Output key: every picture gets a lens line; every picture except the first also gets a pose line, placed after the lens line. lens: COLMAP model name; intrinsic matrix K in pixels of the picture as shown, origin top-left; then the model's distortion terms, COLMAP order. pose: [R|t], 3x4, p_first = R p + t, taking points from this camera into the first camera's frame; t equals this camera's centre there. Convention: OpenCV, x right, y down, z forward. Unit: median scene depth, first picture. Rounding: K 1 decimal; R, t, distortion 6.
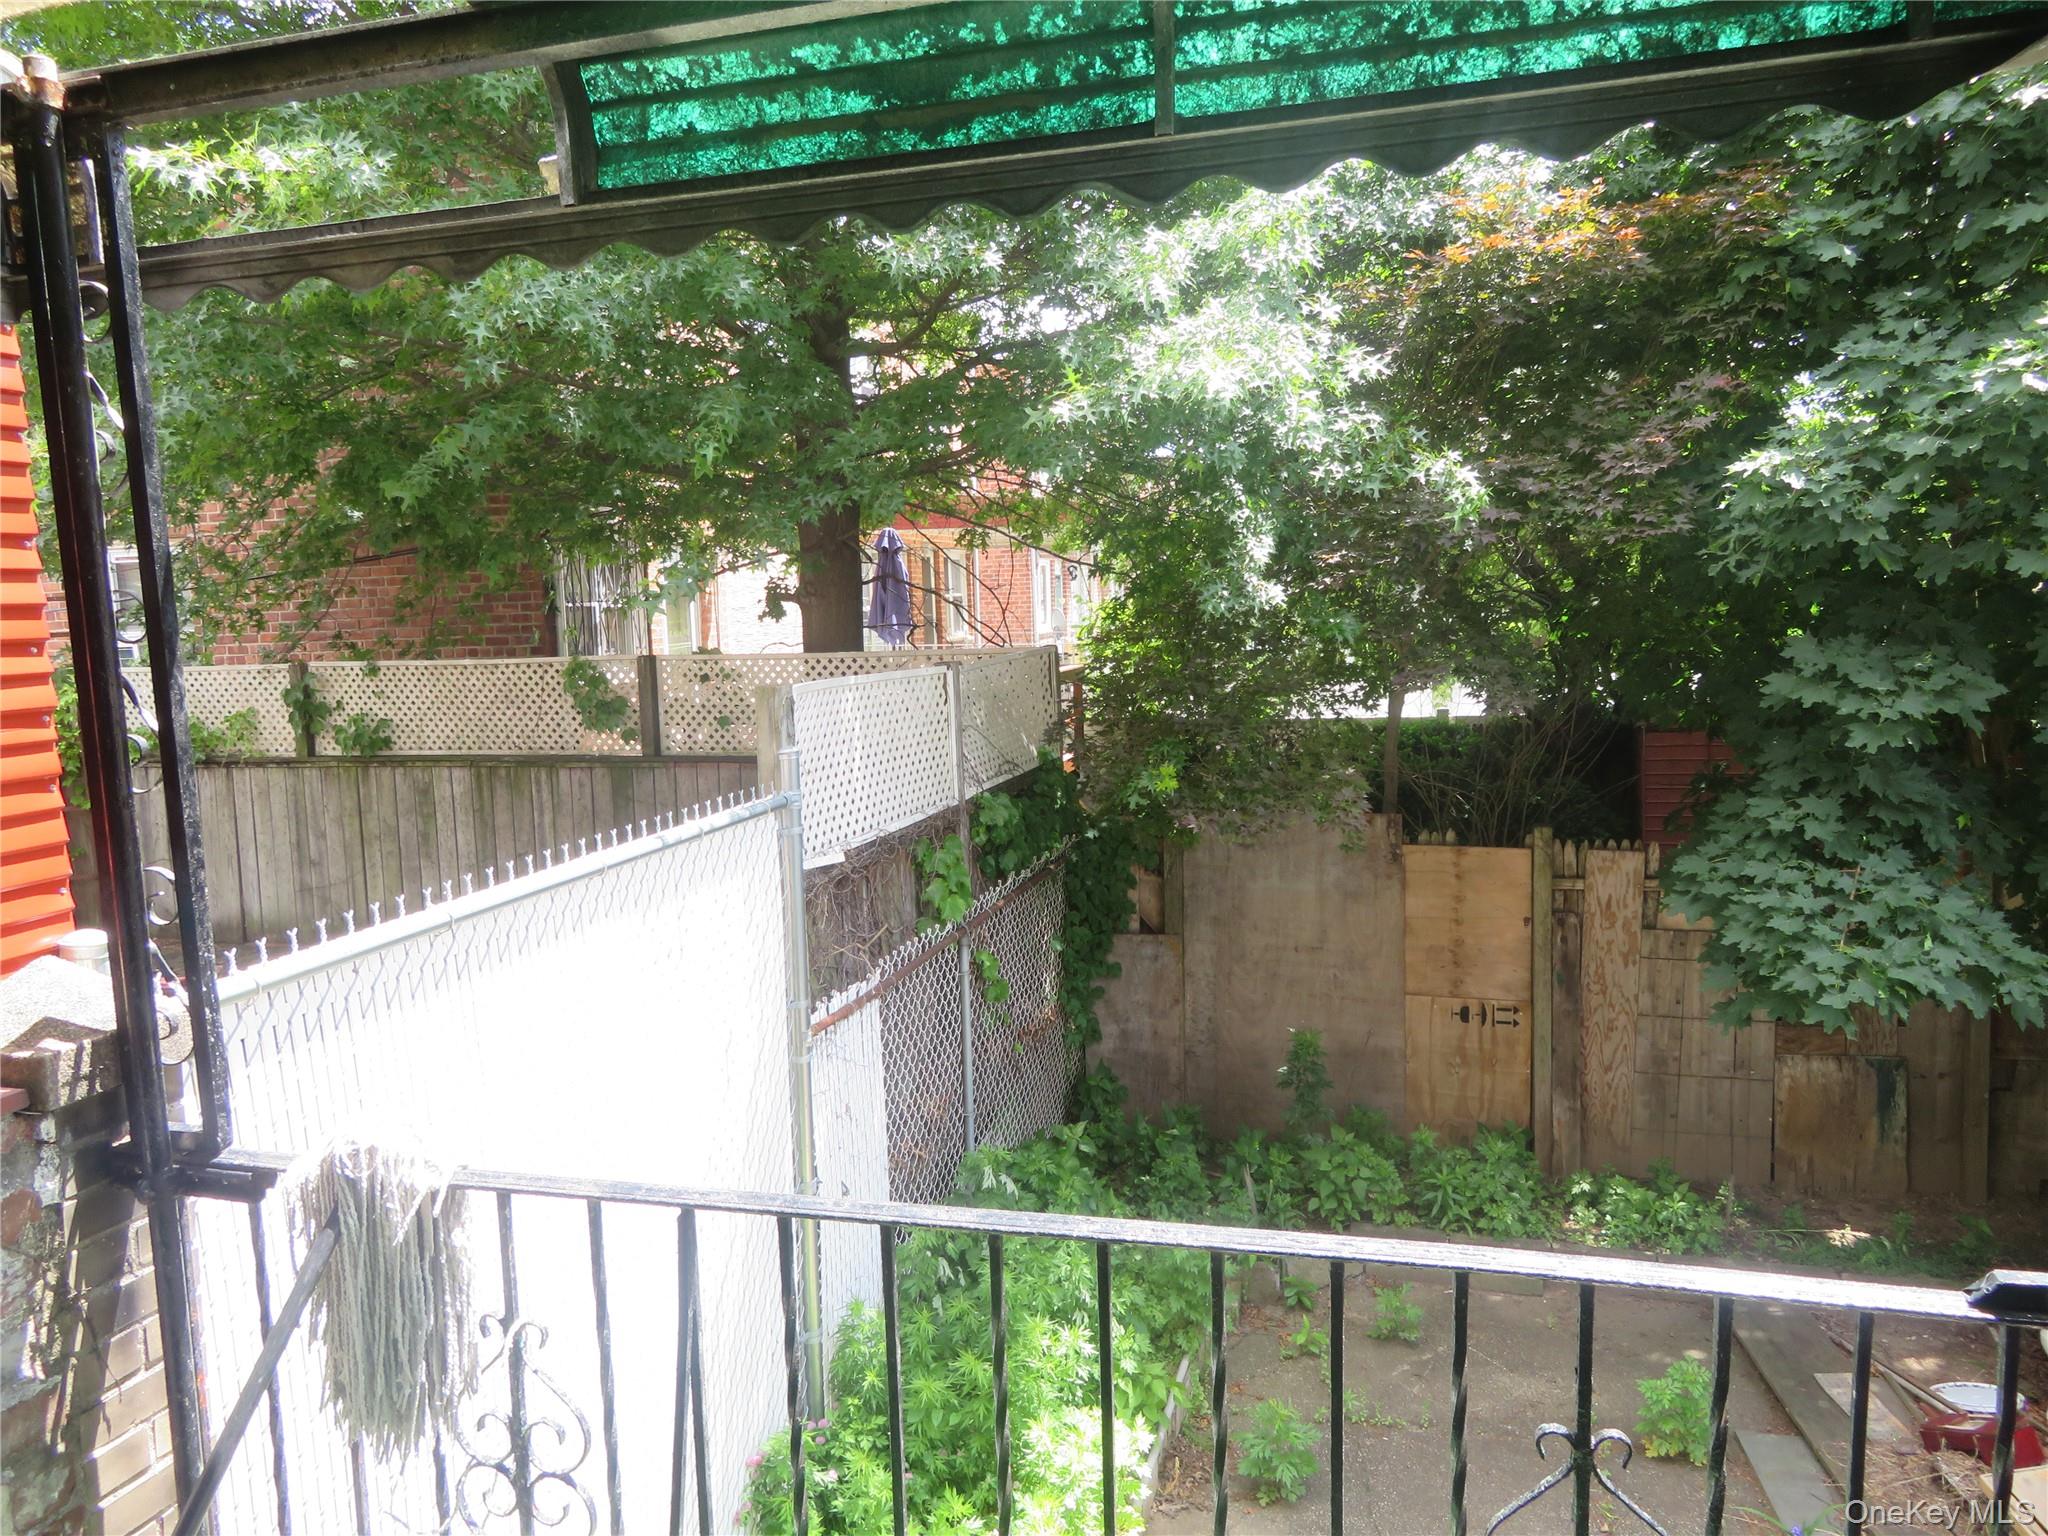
lens RADIAL K [[1473.8, 0, 1026.4], [0, 1473.8, 770.2], [0, 0, 1]] dist [-0.009719, 0.012181]
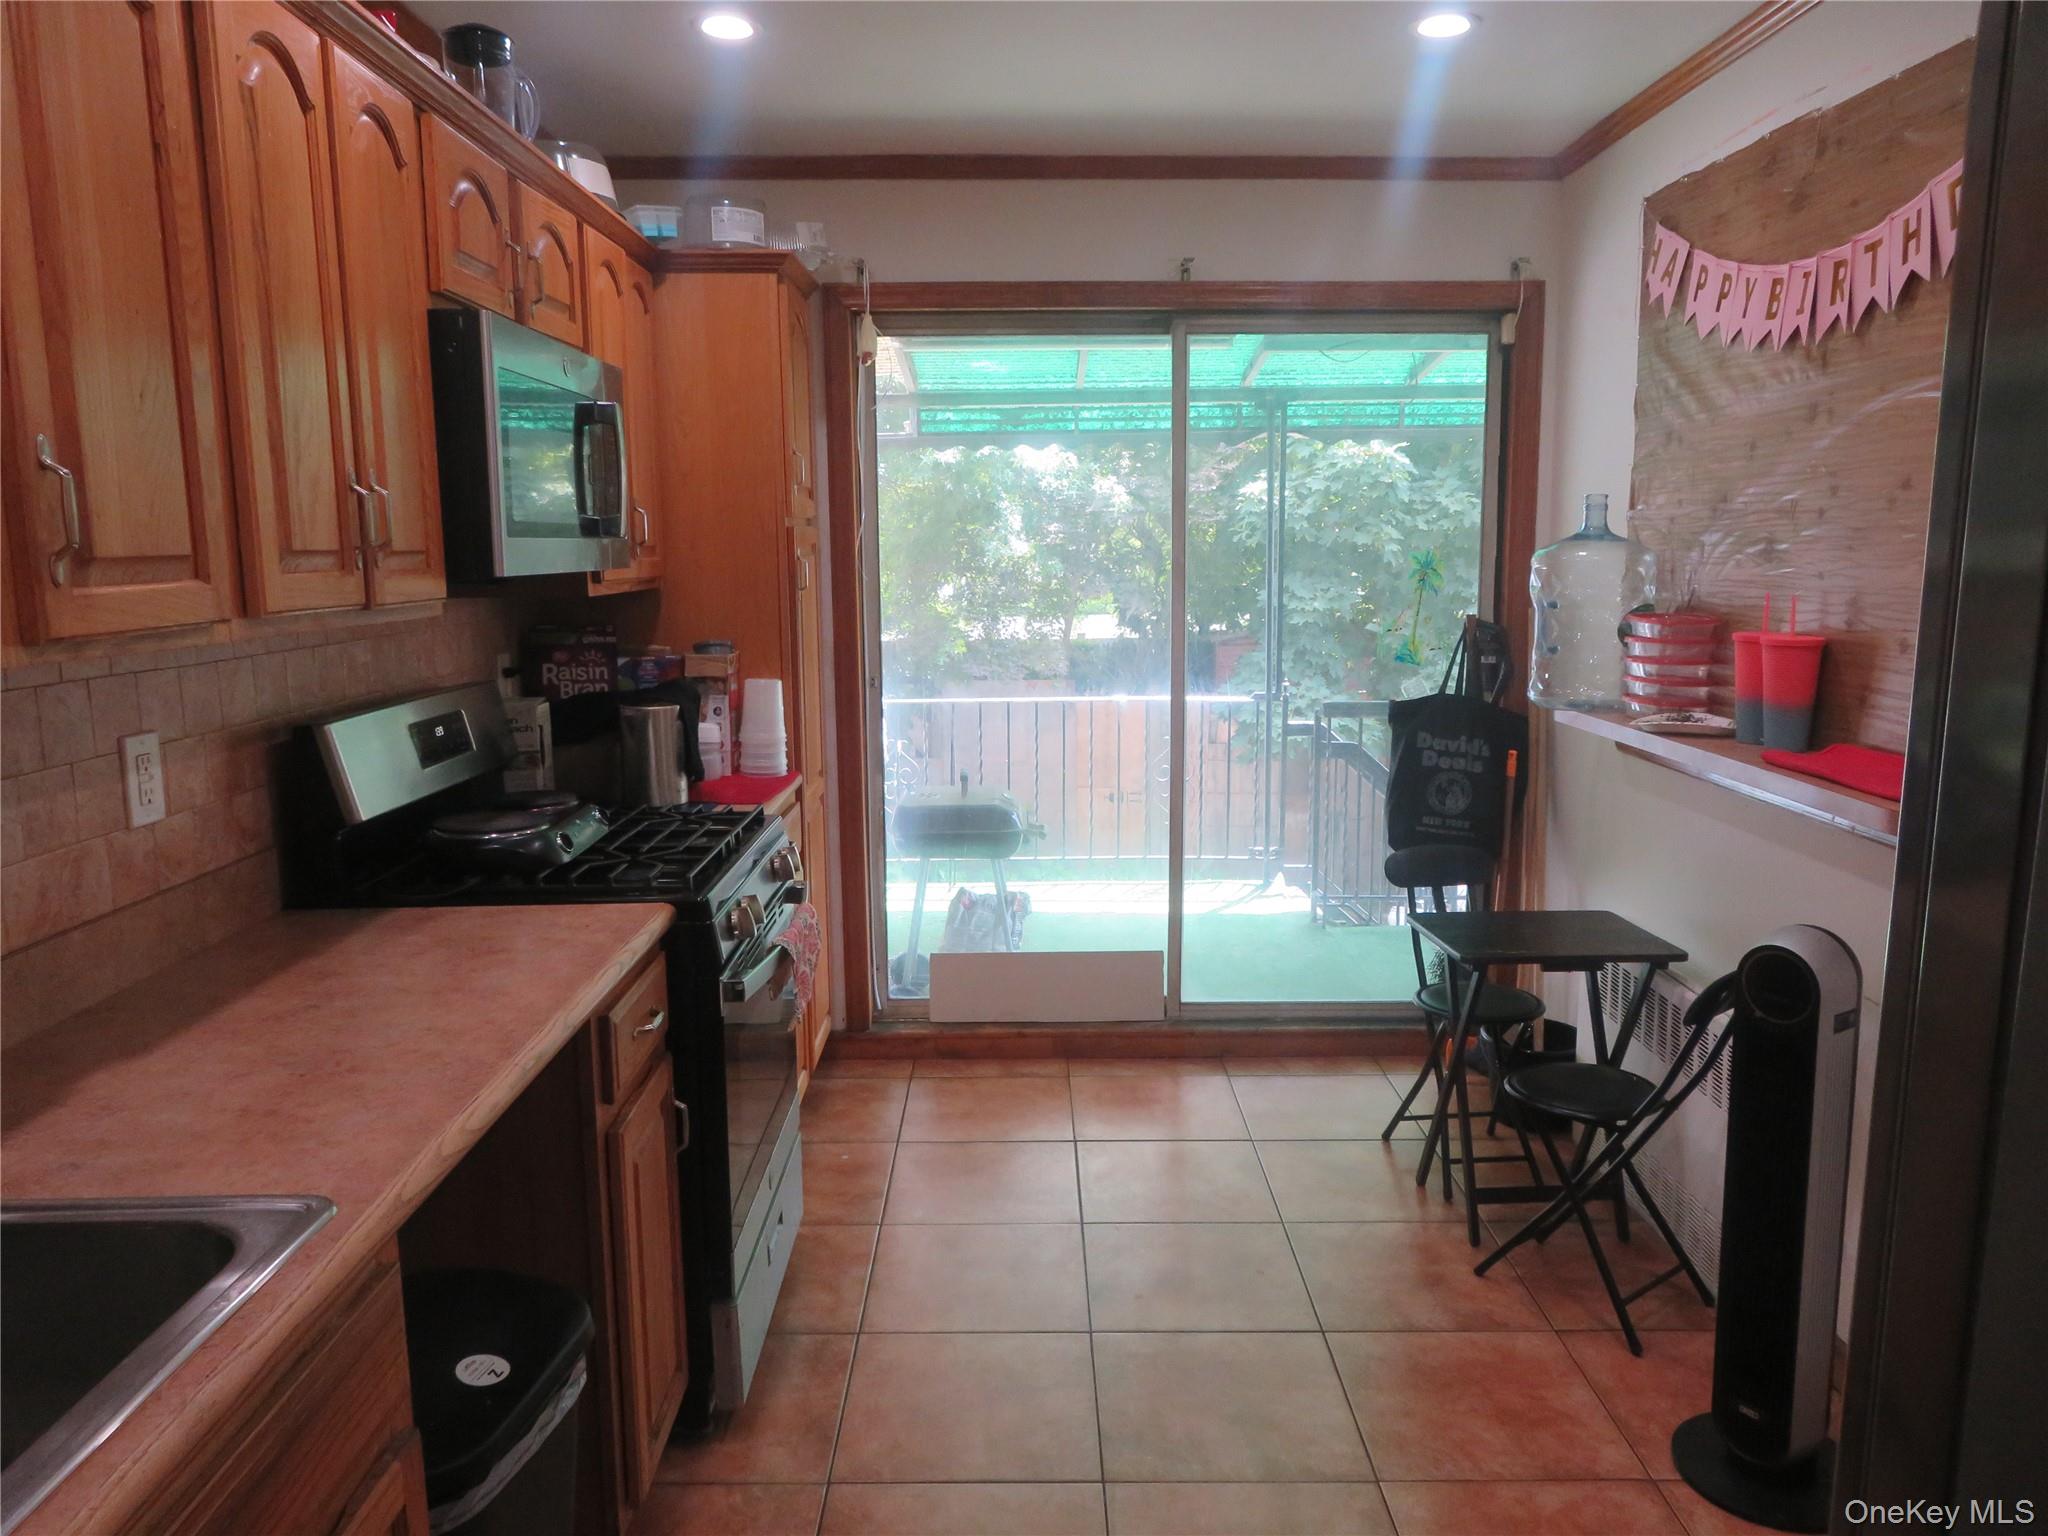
lens RADIAL K [[1473.8, 0, 1030.0], [0, 1473.8, 769.8], [0, 0, 1]] dist [-0.009719, 0.012181]
pose [[0.966348, -0.017434, 0.256648, -0.359575], [0.009239, 0.999409, 0.033102, 0.121013], [-0.257074, -0.029617, 0.965938, -0.969388]]
